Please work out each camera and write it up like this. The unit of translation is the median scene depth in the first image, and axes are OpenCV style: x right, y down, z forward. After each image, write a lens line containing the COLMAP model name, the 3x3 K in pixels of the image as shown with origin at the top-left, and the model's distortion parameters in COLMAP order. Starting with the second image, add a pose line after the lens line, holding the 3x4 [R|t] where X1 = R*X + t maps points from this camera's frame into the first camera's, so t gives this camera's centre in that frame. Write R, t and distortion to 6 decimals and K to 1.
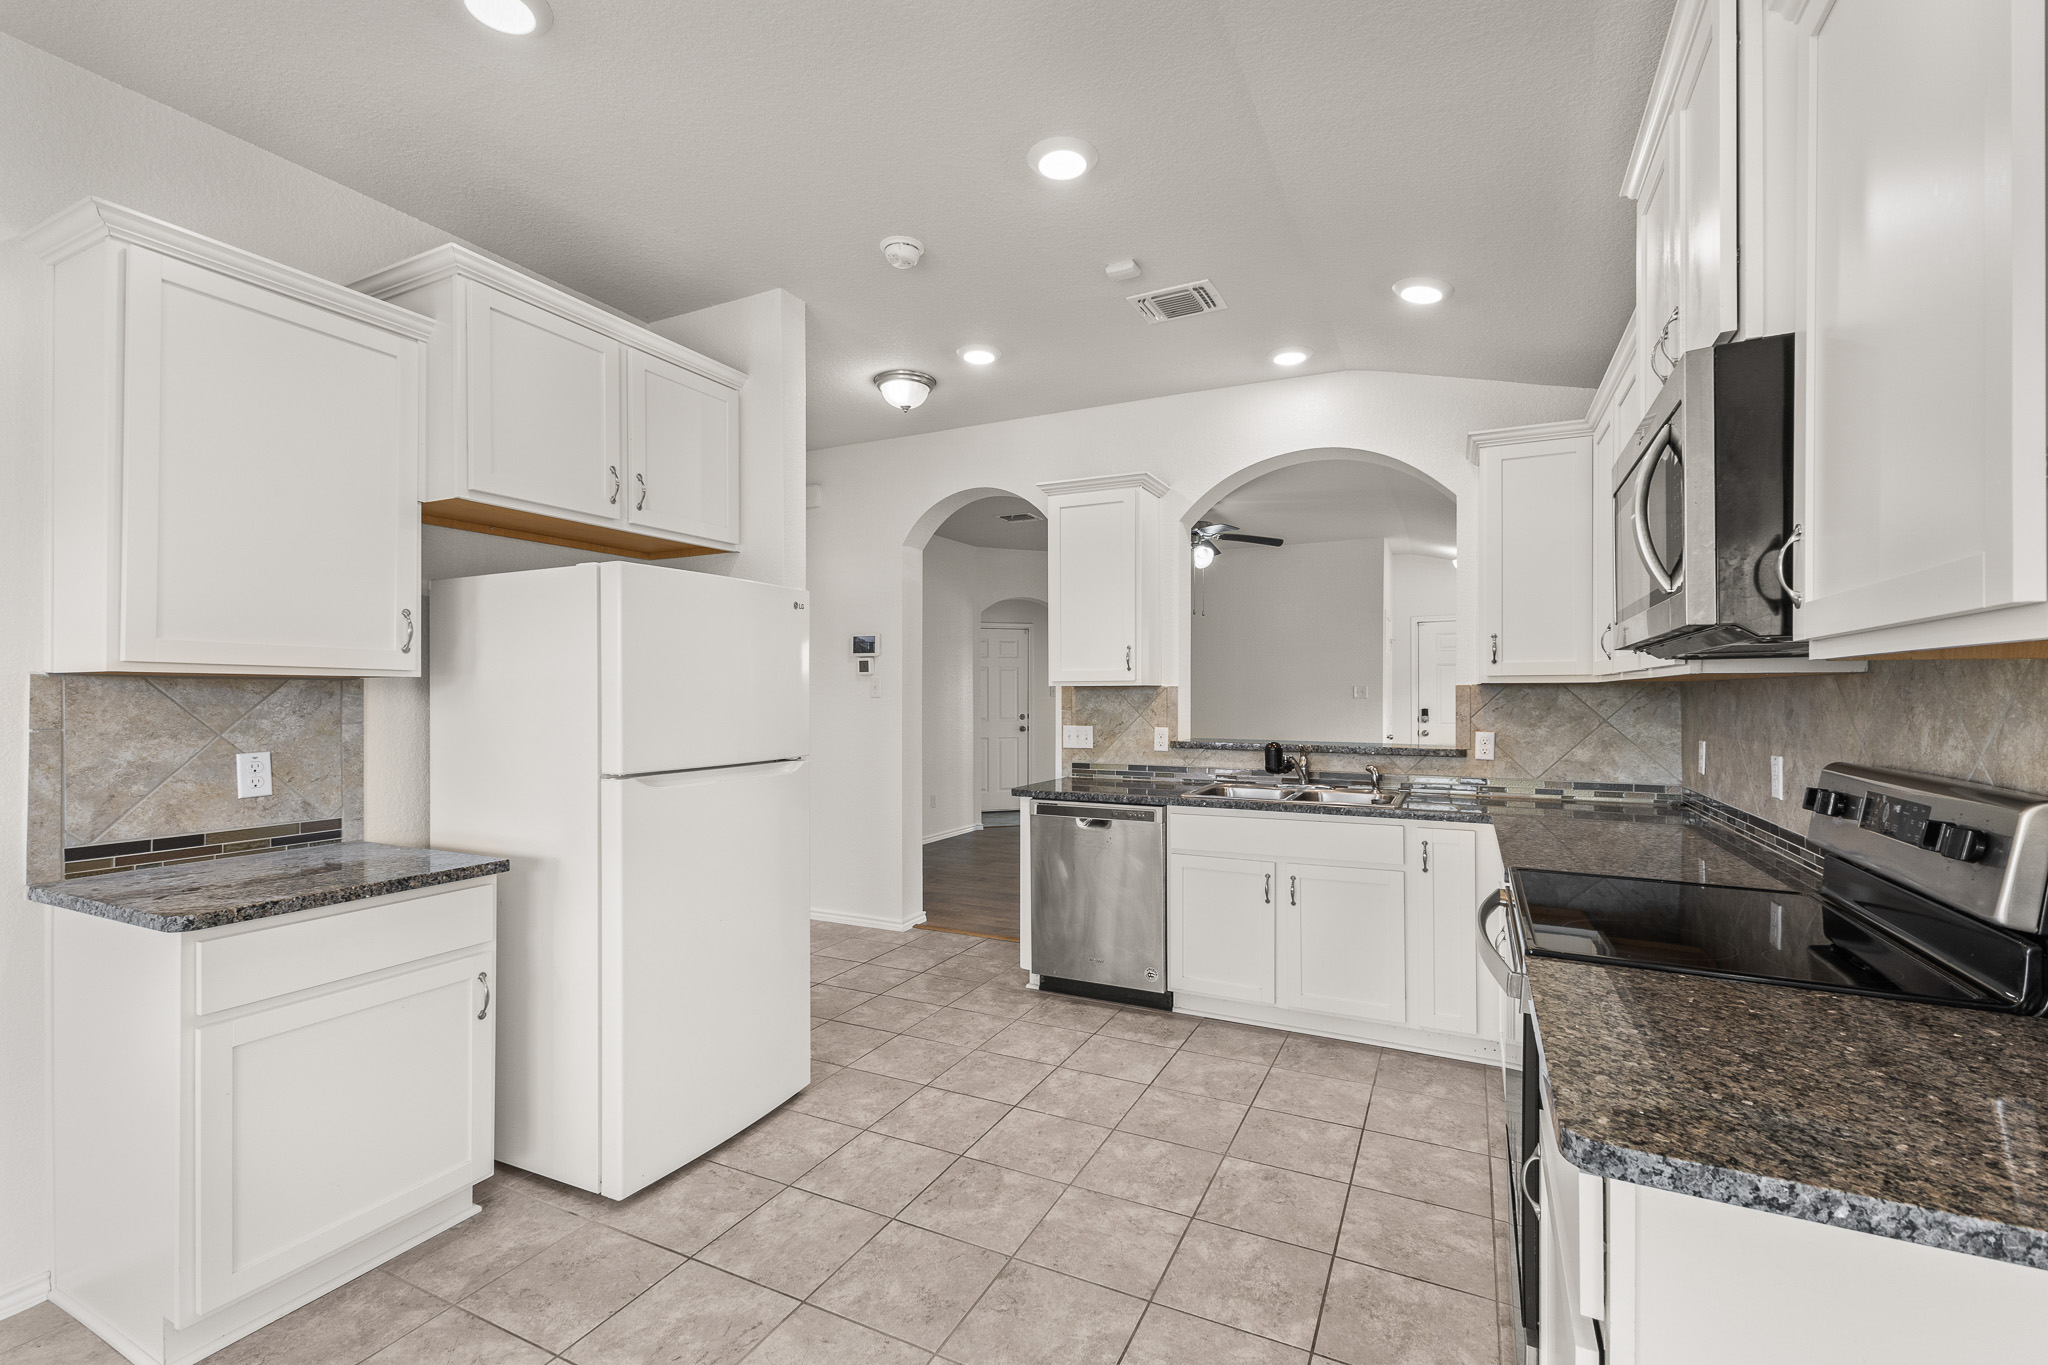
lens RADIAL K [[884.9, 0, 1022.1], [0, 884.9, 686.6], [0, 0, 1]] dist [0.010049, -0.001383]
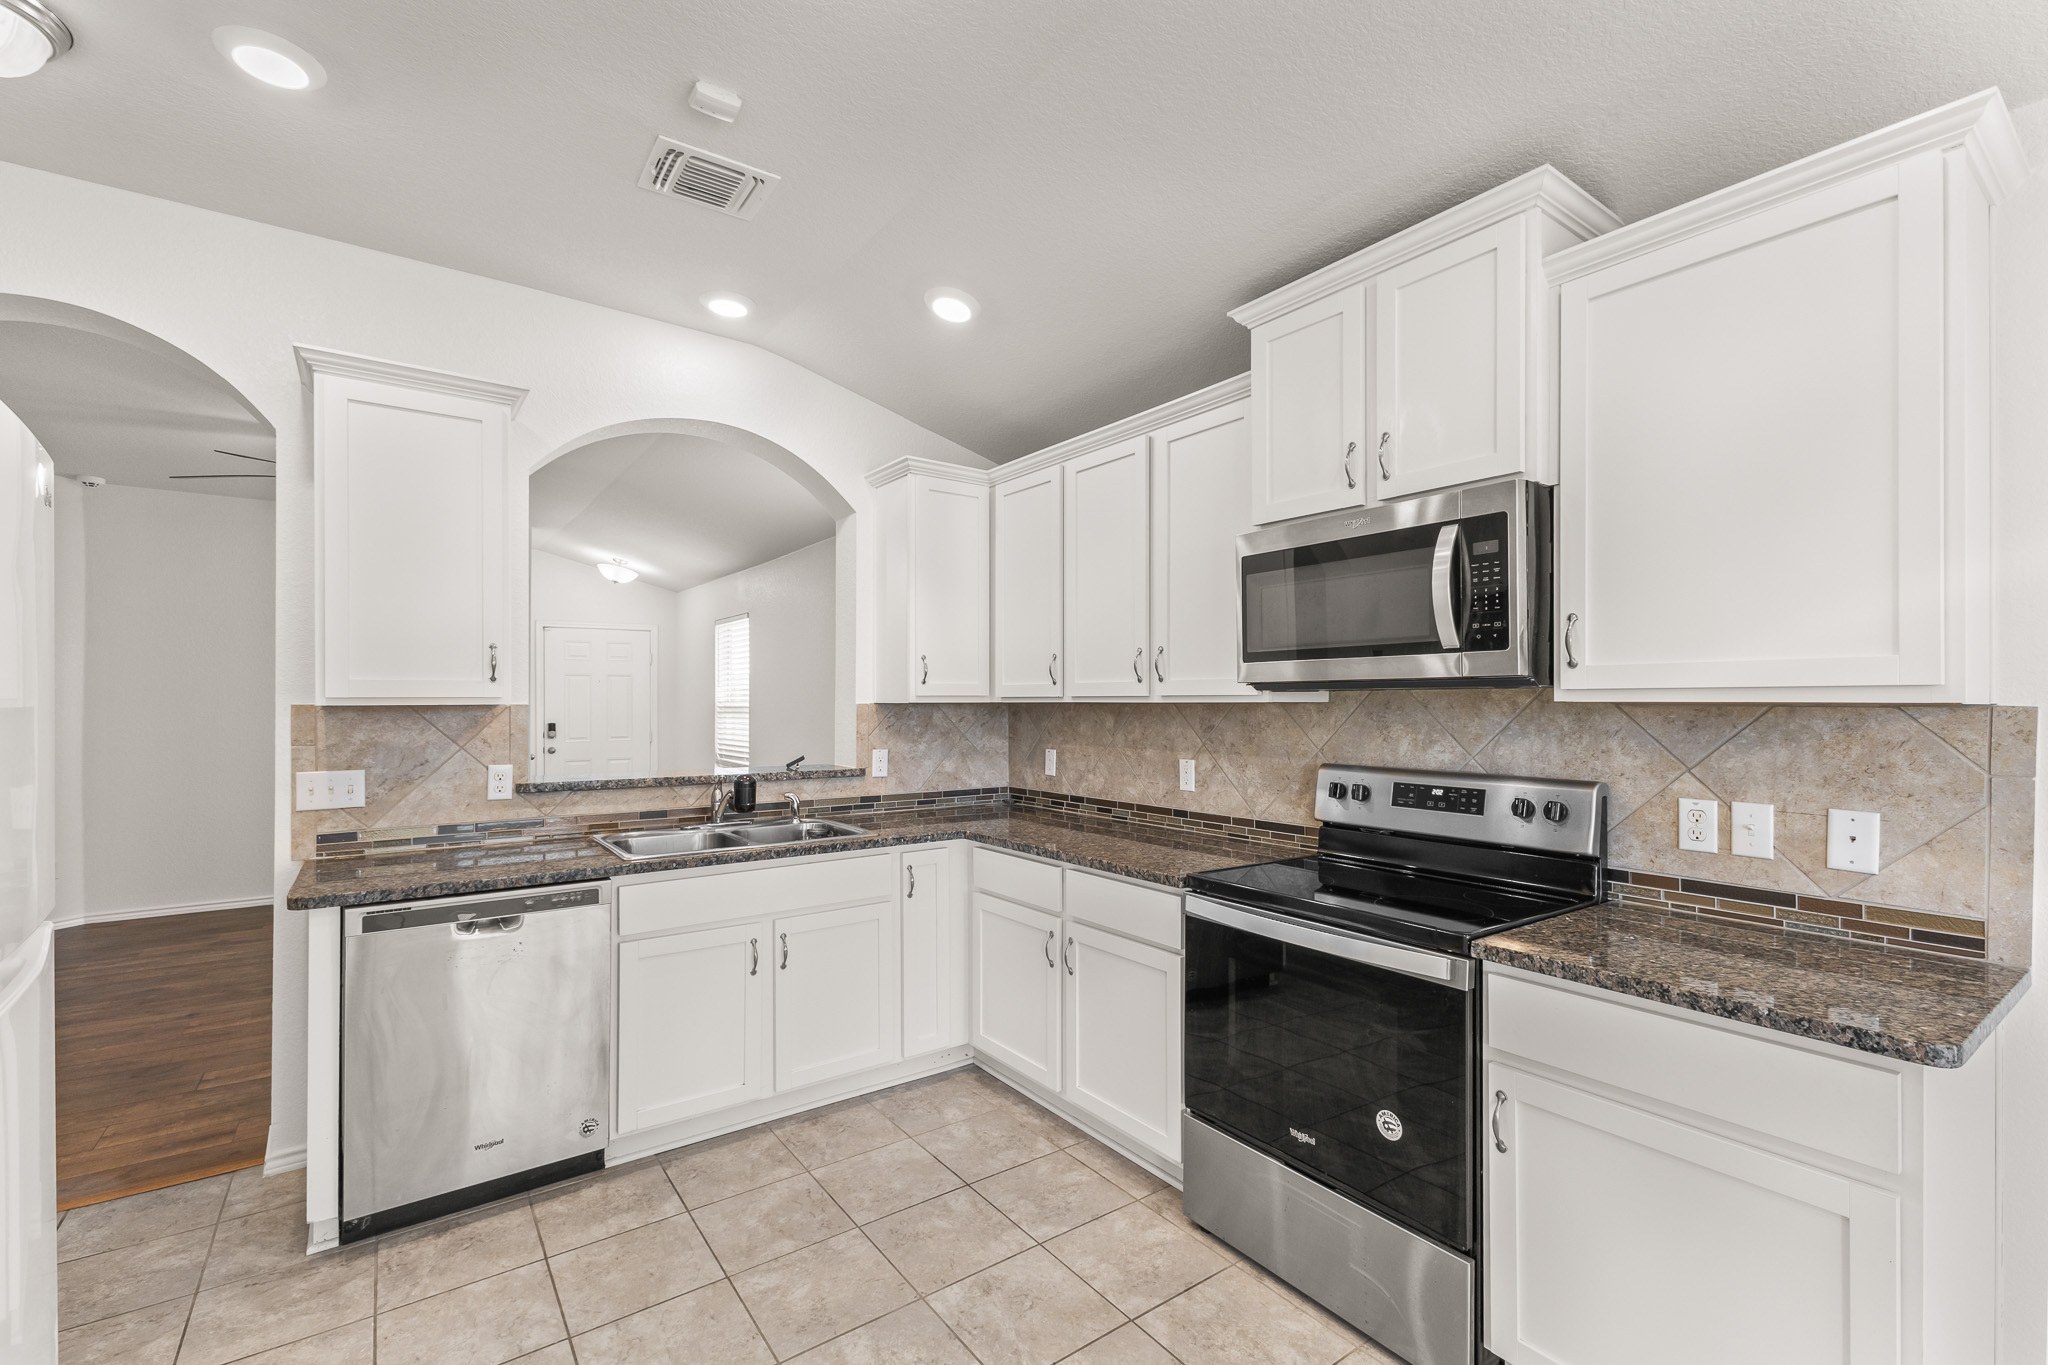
lens RADIAL K [[884.9, 0, 1023.4], [0, 884.9, 696.2], [0, 0, 1]] dist [0.010049, -0.001383]
pose [[0.463337, 0.005109, 0.886167, -0.305735], [-0.006750, 0.999975, -0.002236, -0.009470], [-0.886156, -0.004945, 0.463360, 0.380061]]
